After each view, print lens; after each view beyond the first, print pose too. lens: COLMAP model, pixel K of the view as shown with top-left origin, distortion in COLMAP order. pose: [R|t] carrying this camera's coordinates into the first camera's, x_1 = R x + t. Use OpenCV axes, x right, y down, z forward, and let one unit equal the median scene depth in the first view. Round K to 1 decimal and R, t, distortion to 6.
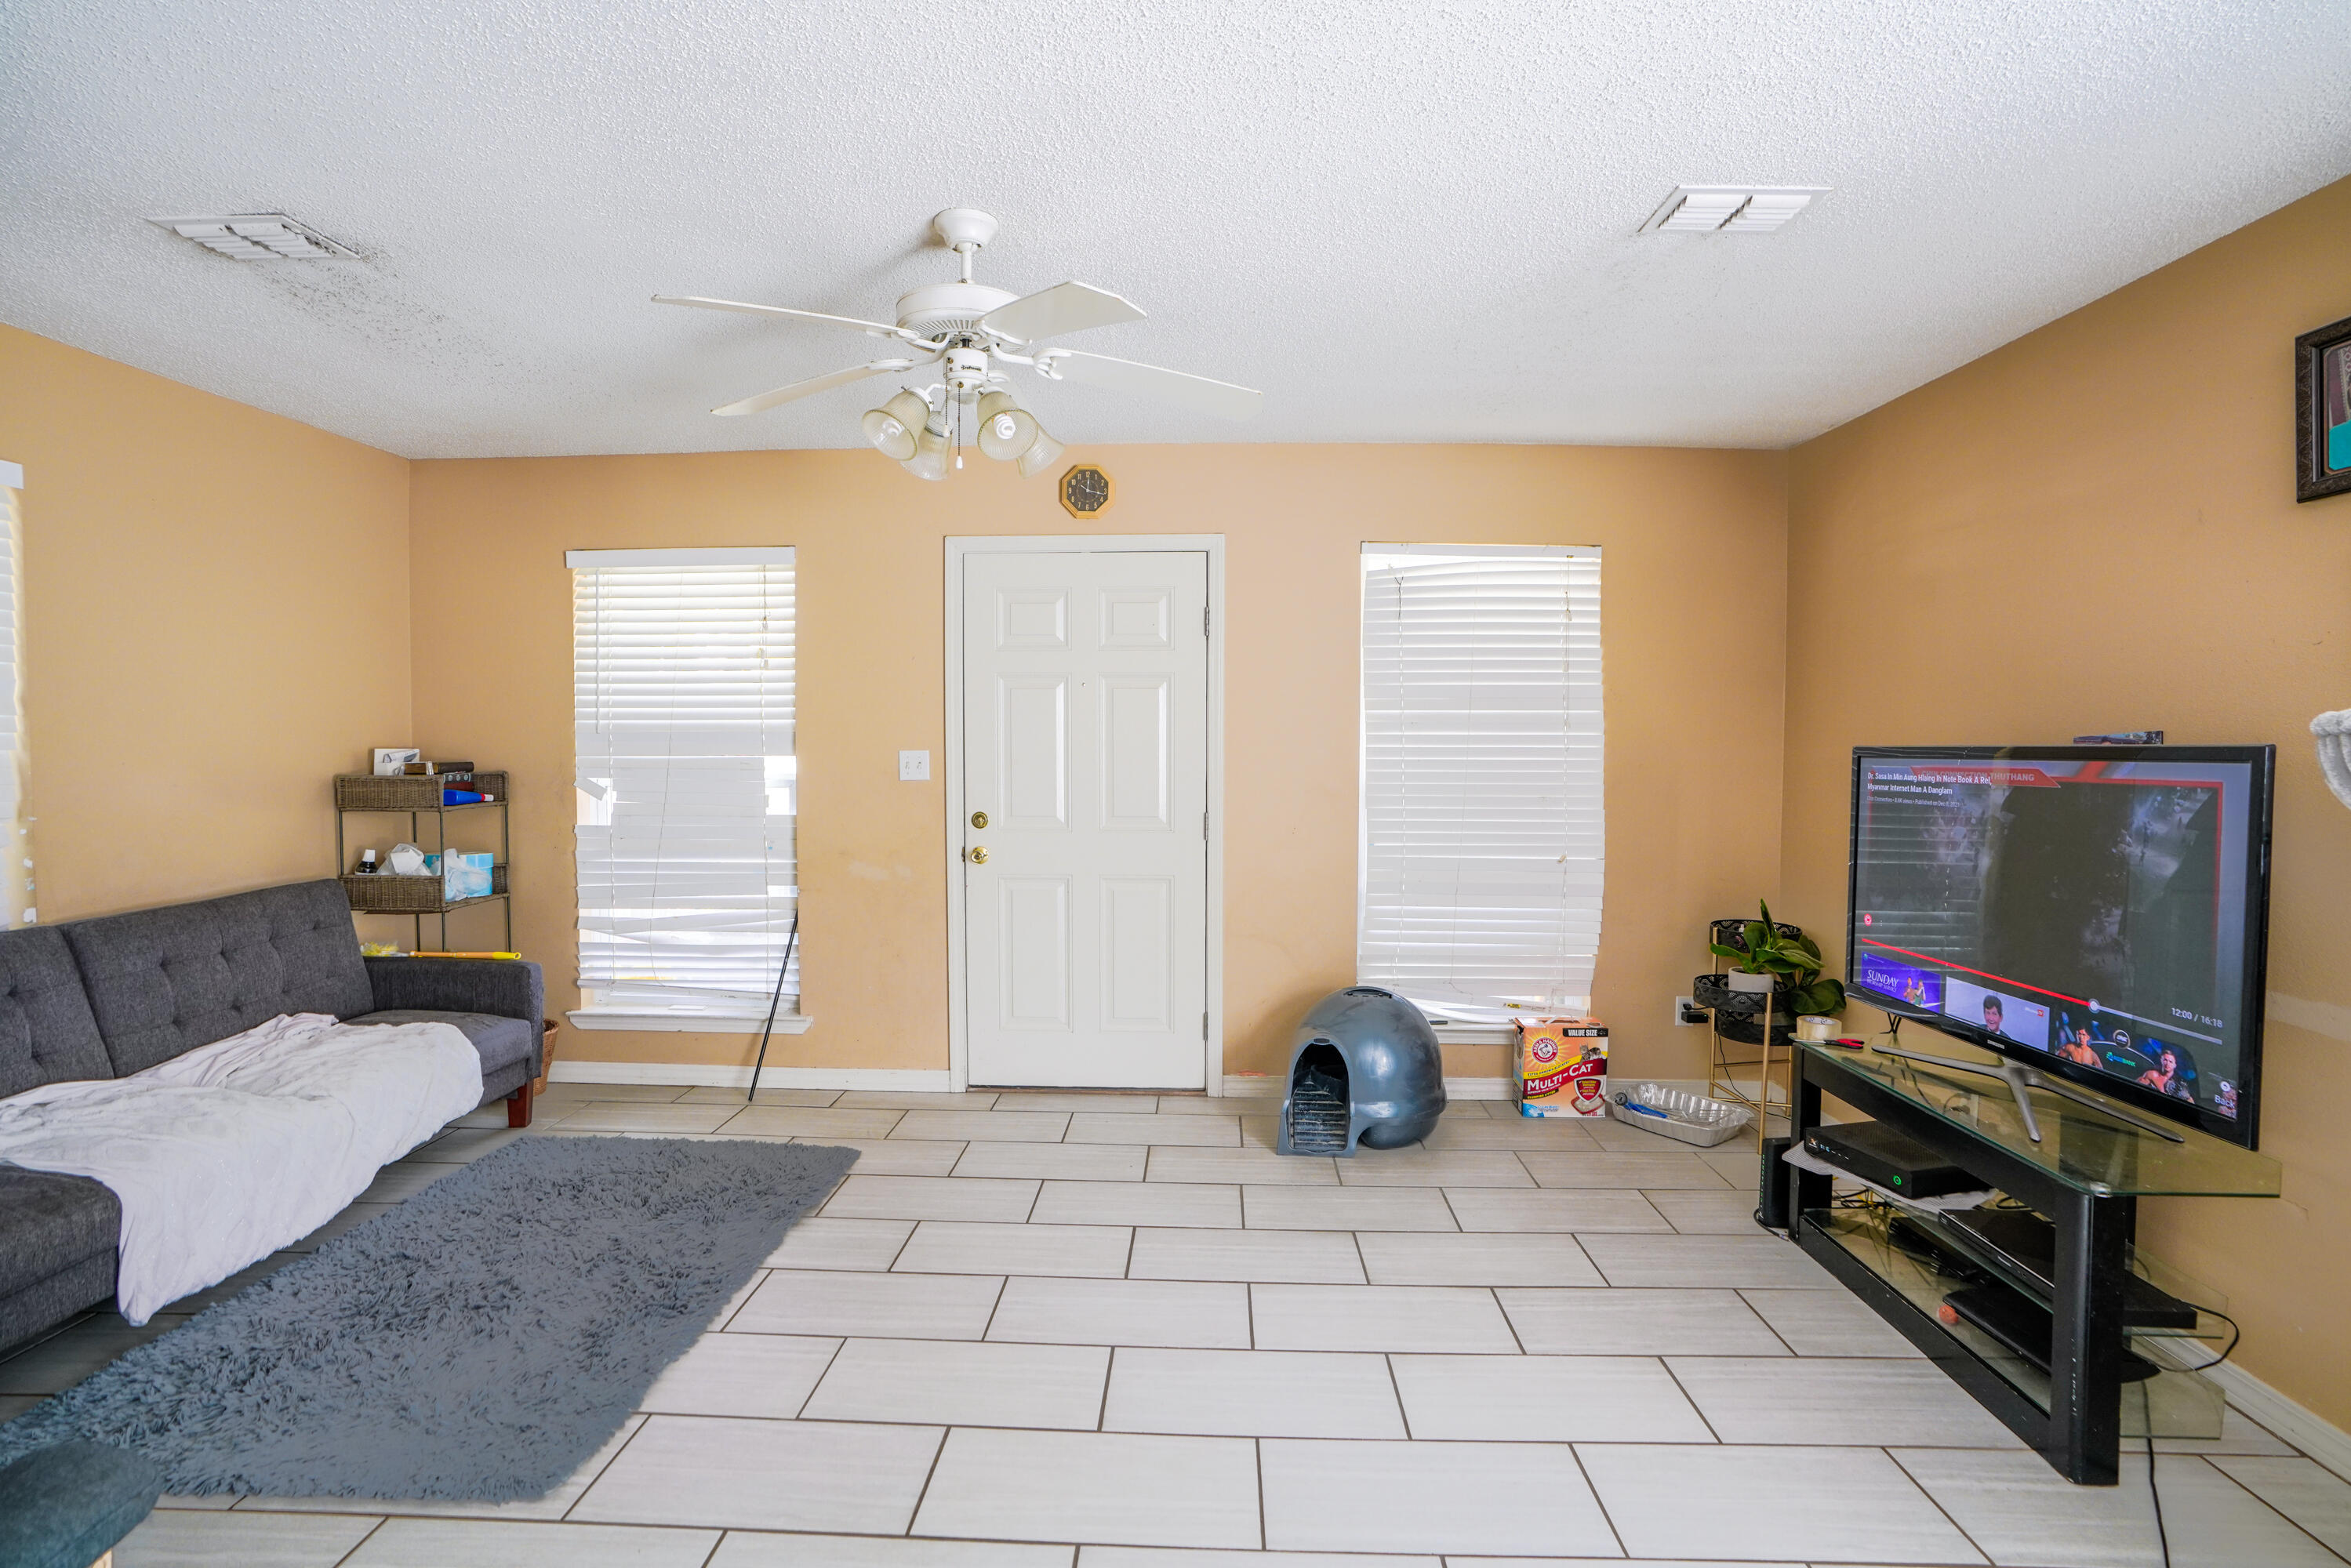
lens RADIAL K [[1091.5, 0, 1174.8], [0, 1091.5, 766.6], [0, 0, 1]] dist [-0.047229, 0.016275]
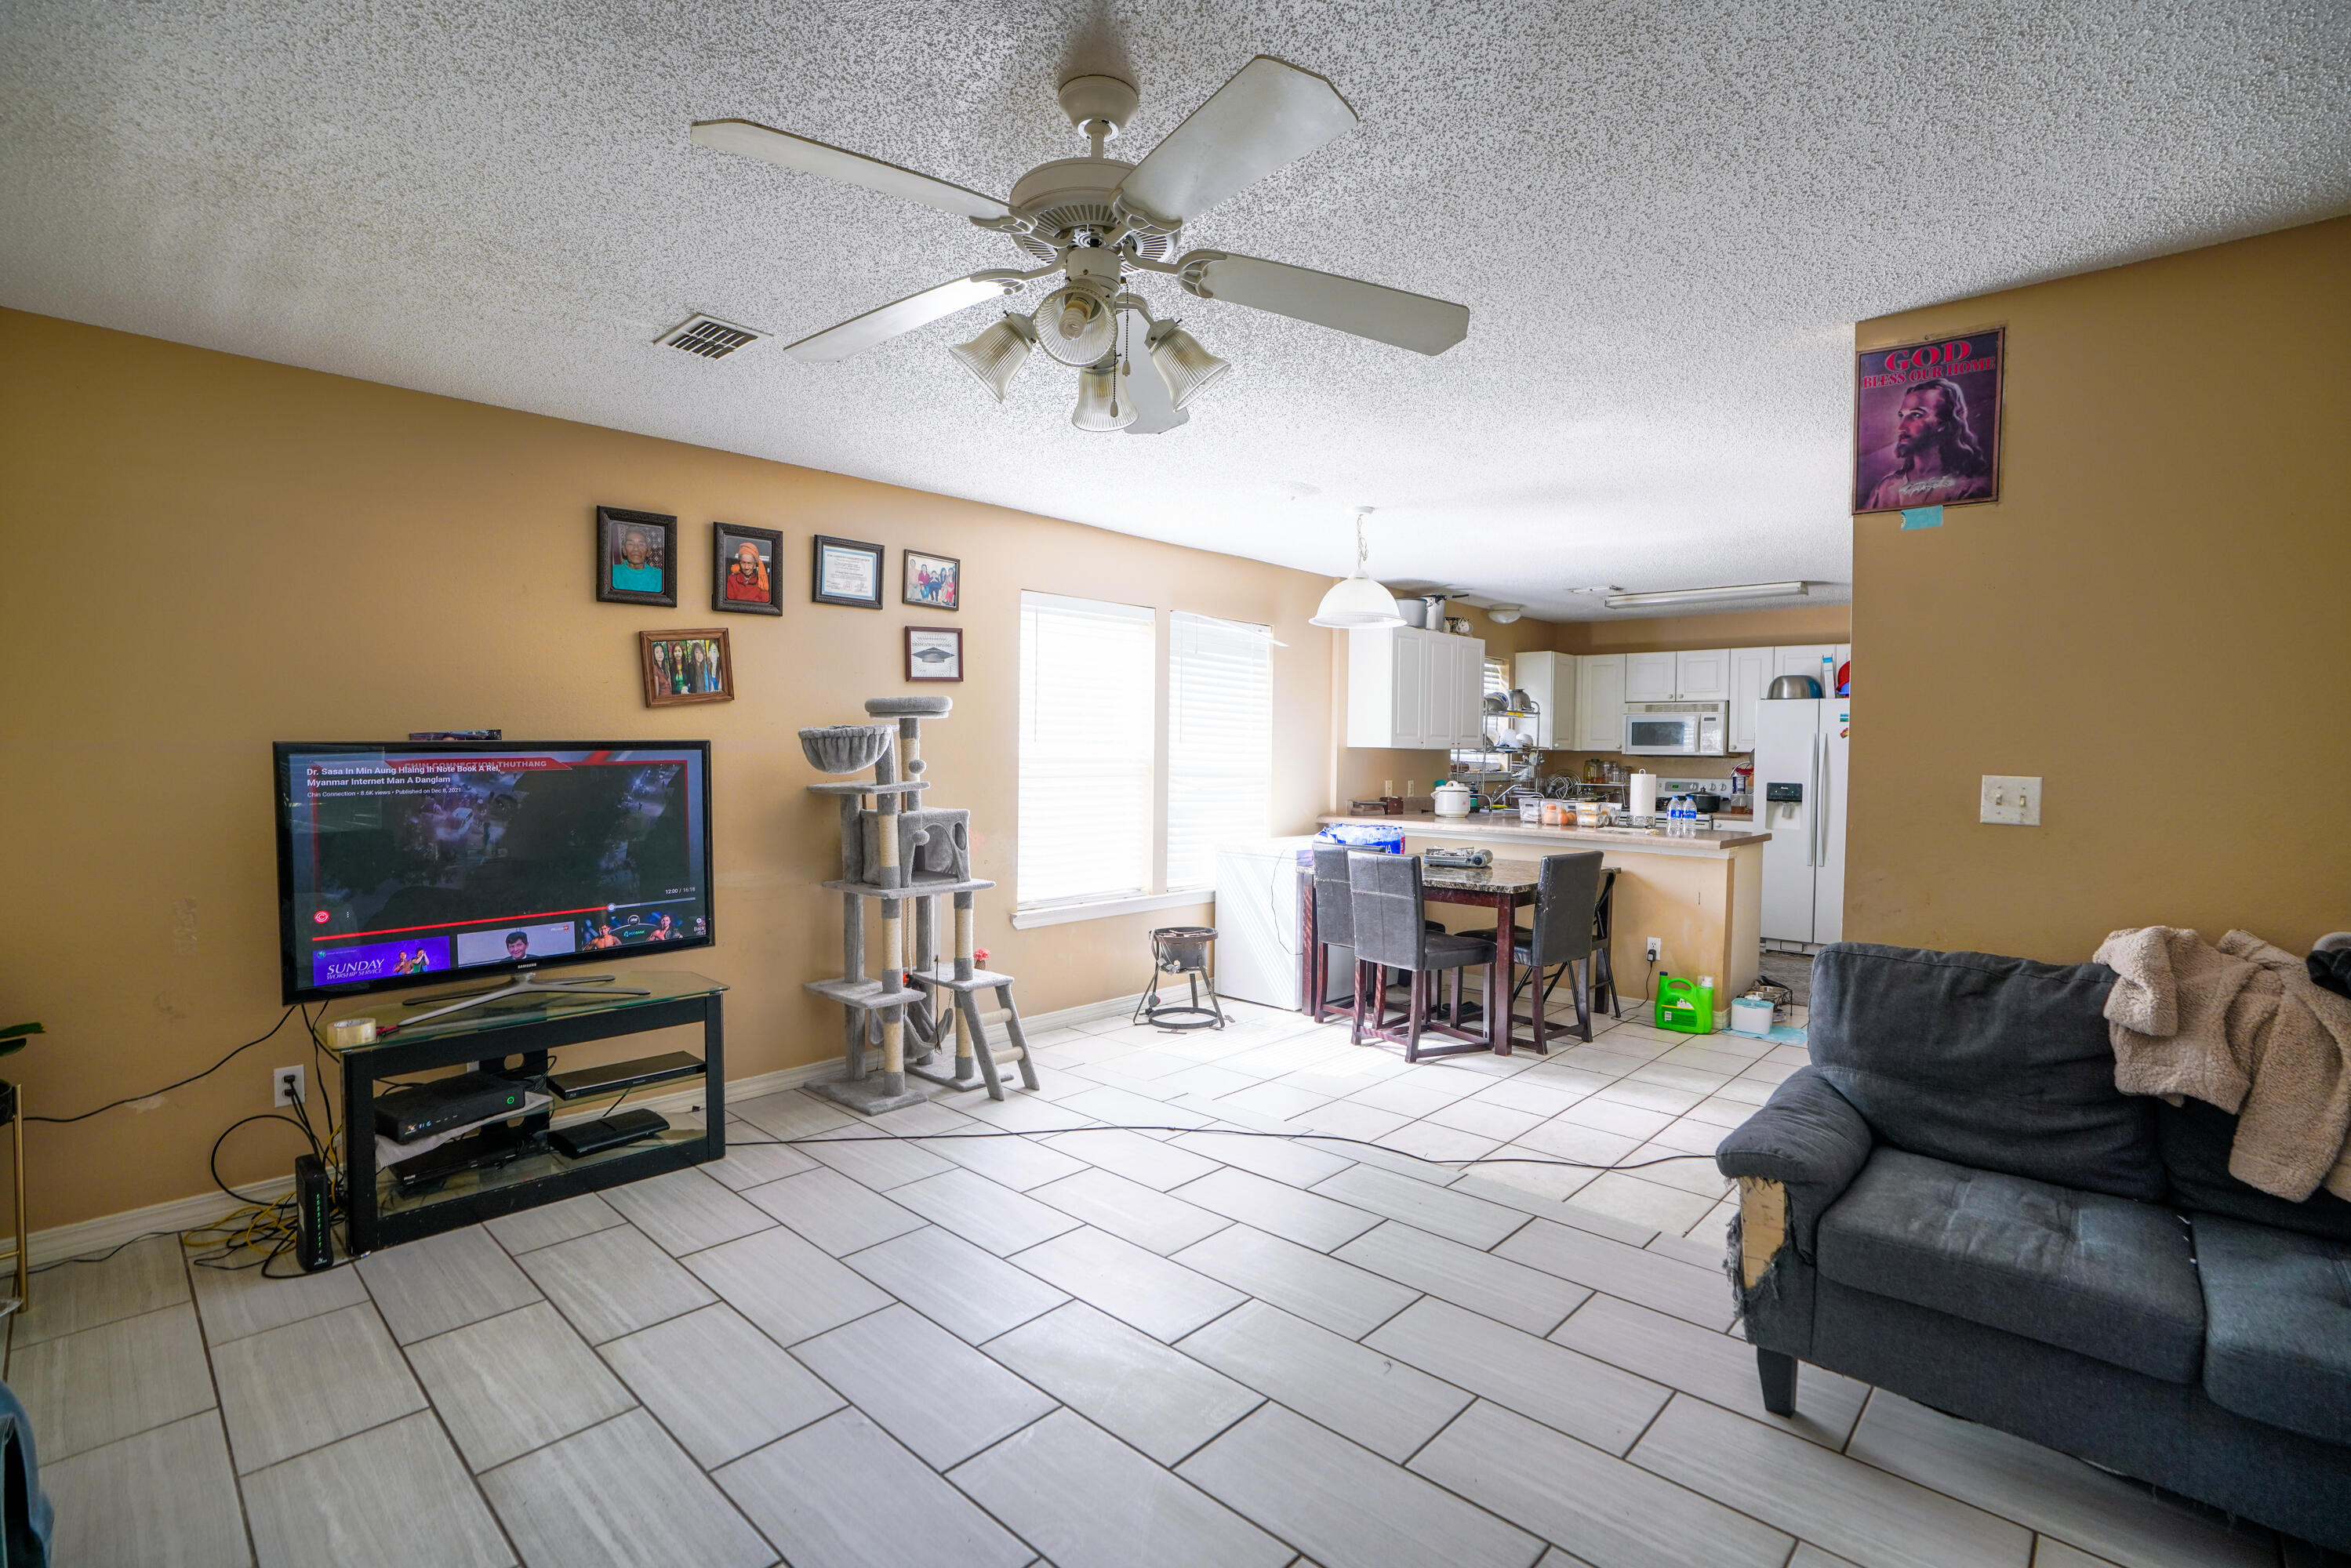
lens RADIAL K [[1091.5, 0, 1177.8], [0, 1091.5, 781.2], [0, 0, 1]] dist [-0.047229, 0.016275]
pose [[-0.753526, -0.033788, 0.656549, -0.491712], [0.005653, 0.998309, 0.057863, -0.028987], [-0.657394, 0.047313, -0.752060, 1.009113]]
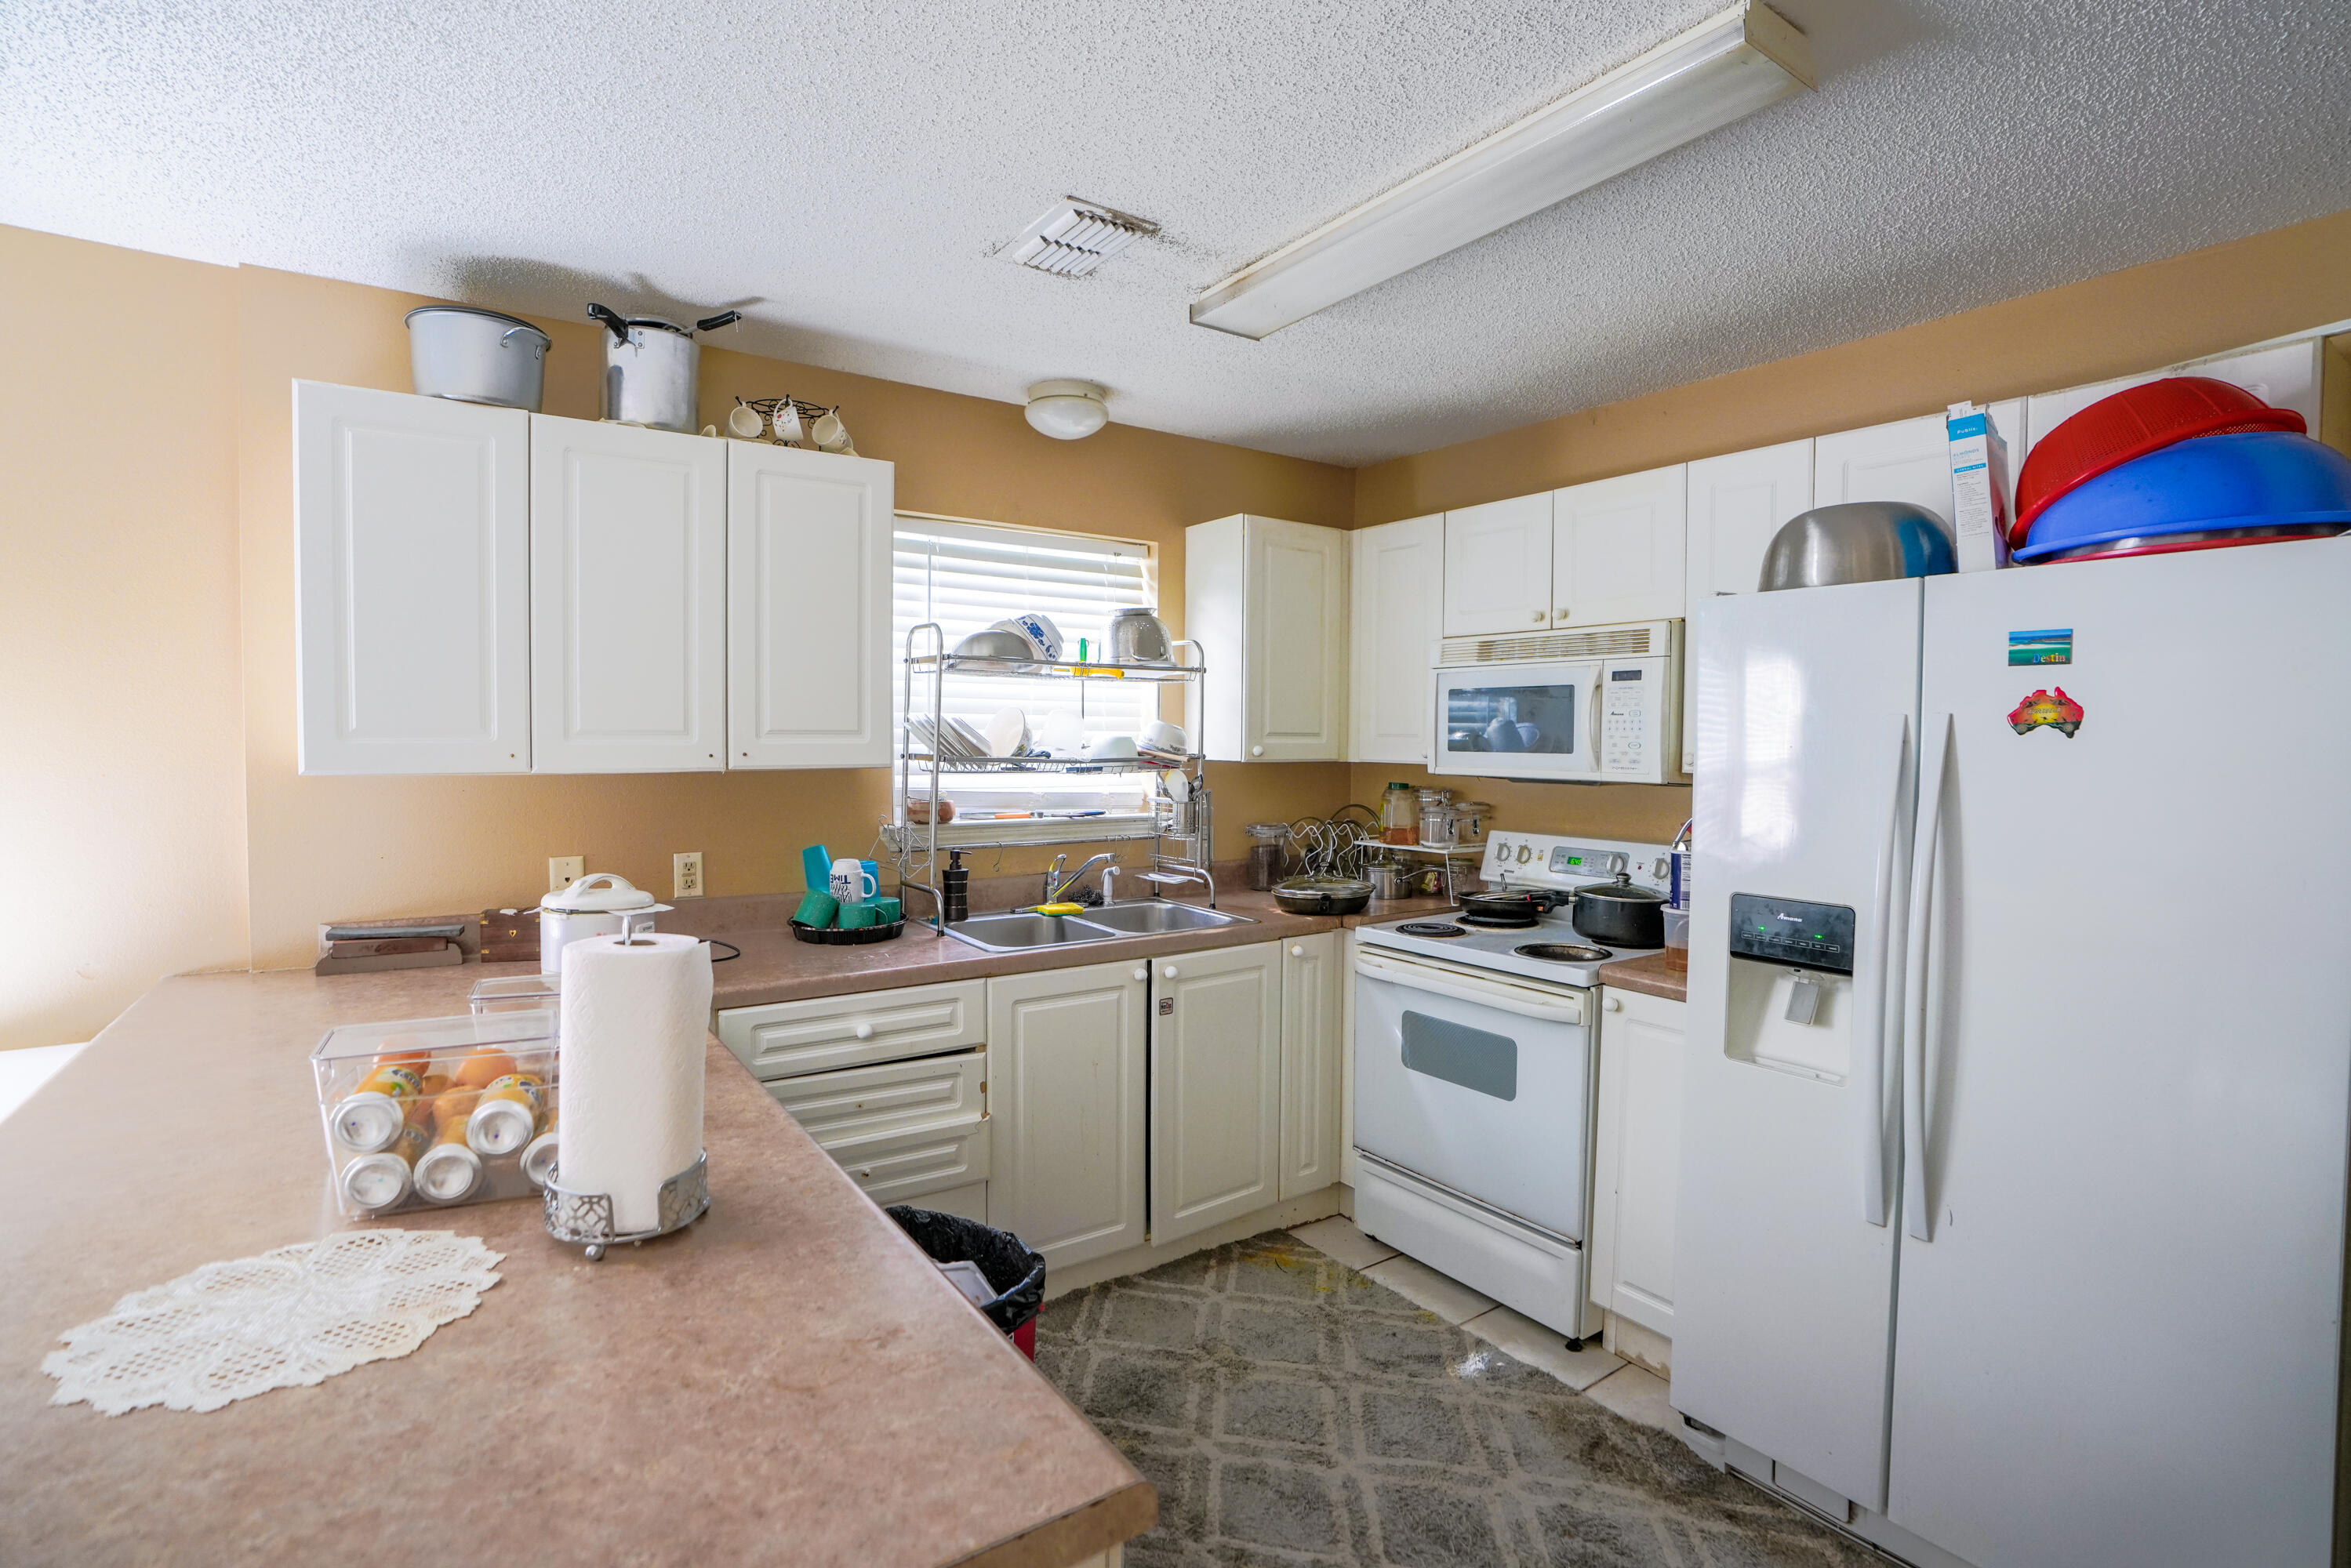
lens RADIAL K [[1091.5, 0, 1176.0], [0, 1091.5, 768.8], [0, 0, 1]] dist [-0.047229, 0.016275]
pose [[-0.596862, -0.029271, 0.801809, -0.272203], [0.015743, 0.998715, 0.048178, 0.001919], [-0.802189, 0.041378, -0.595634, -0.684731]]
